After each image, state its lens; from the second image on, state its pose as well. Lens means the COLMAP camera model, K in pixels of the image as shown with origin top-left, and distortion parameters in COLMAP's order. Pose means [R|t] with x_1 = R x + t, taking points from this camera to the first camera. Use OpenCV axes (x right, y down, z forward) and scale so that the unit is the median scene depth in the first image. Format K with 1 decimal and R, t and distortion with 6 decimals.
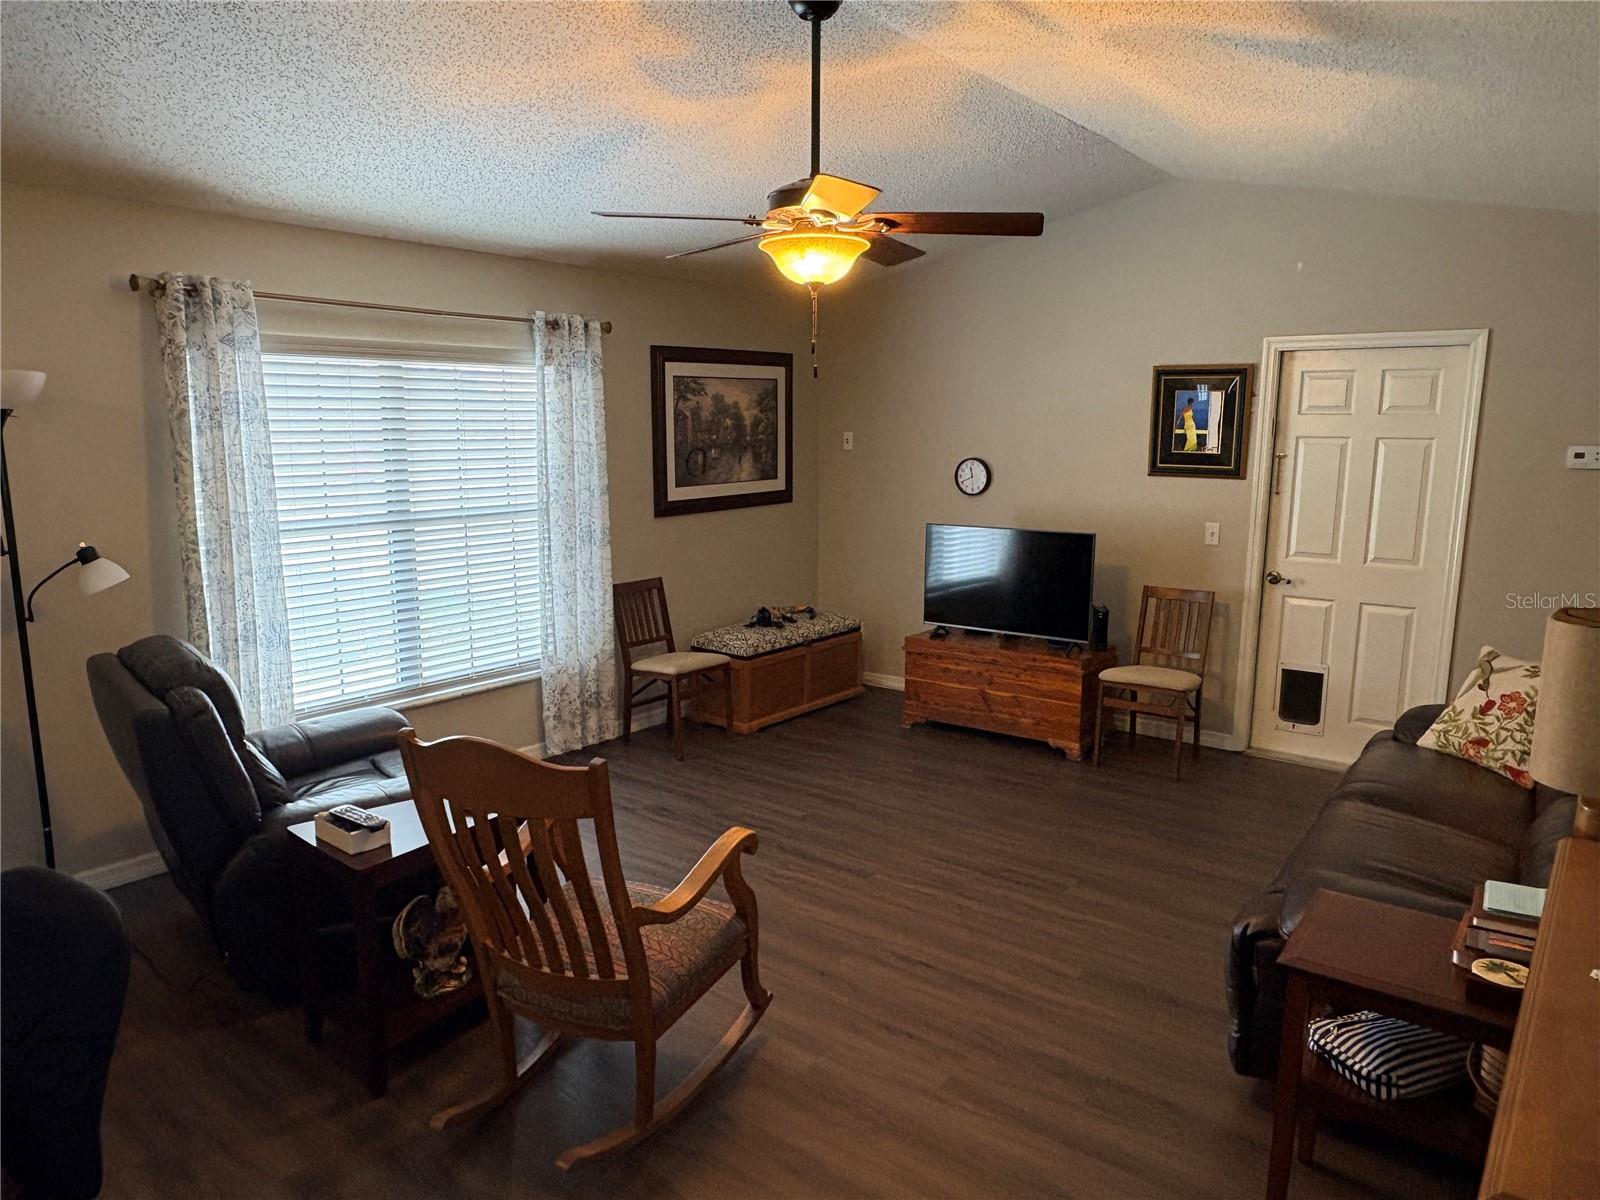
lens RADIAL K [[1067.4, 0, 801.1], [0, 1067.4, 597.3], [0, 0, 1]] dist [-0.004163, 0.003043]
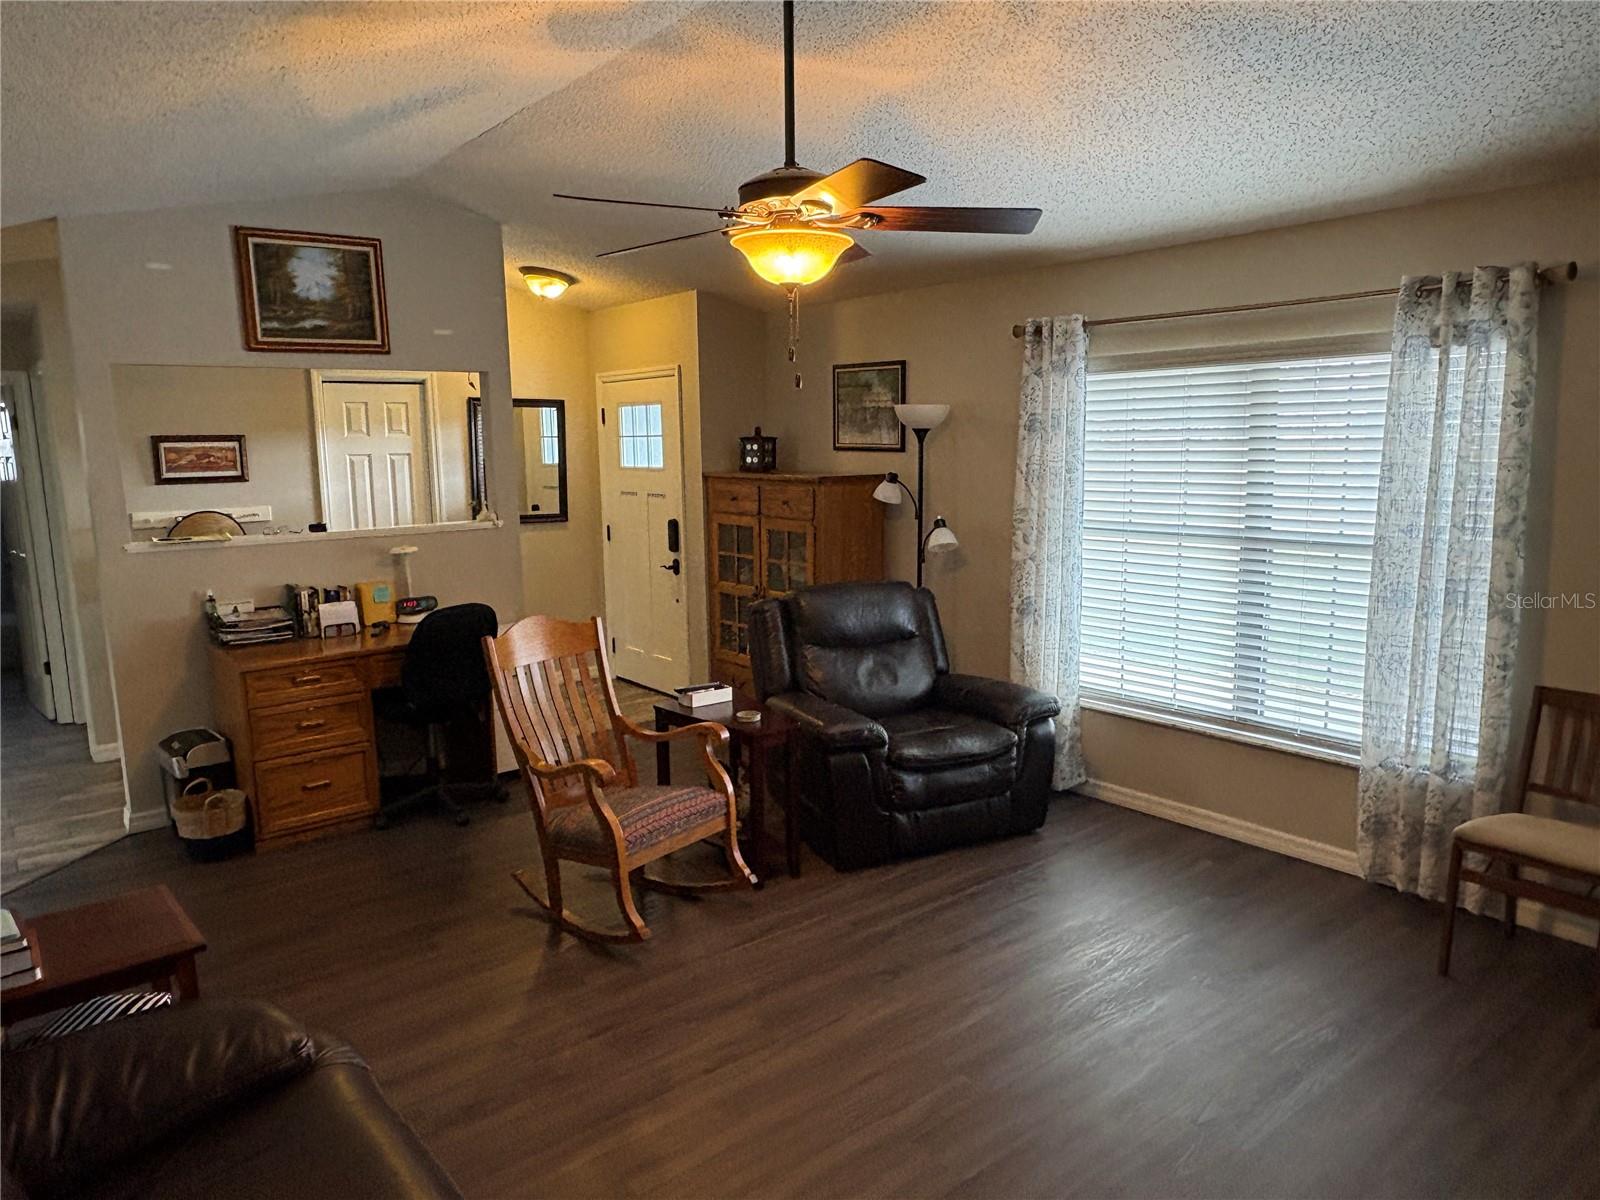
lens RADIAL K [[1067.4, 0, 799.8], [0, 1067.4, 611.3], [0, 0, 1]] dist [-0.004163, 0.003043]
pose [[-0.209330, 0.160174, -0.964637, 0.588902], [-0.139681, 0.971479, 0.191621, -0.130081], [0.967817, 0.174854, -0.180986, 0.786471]]
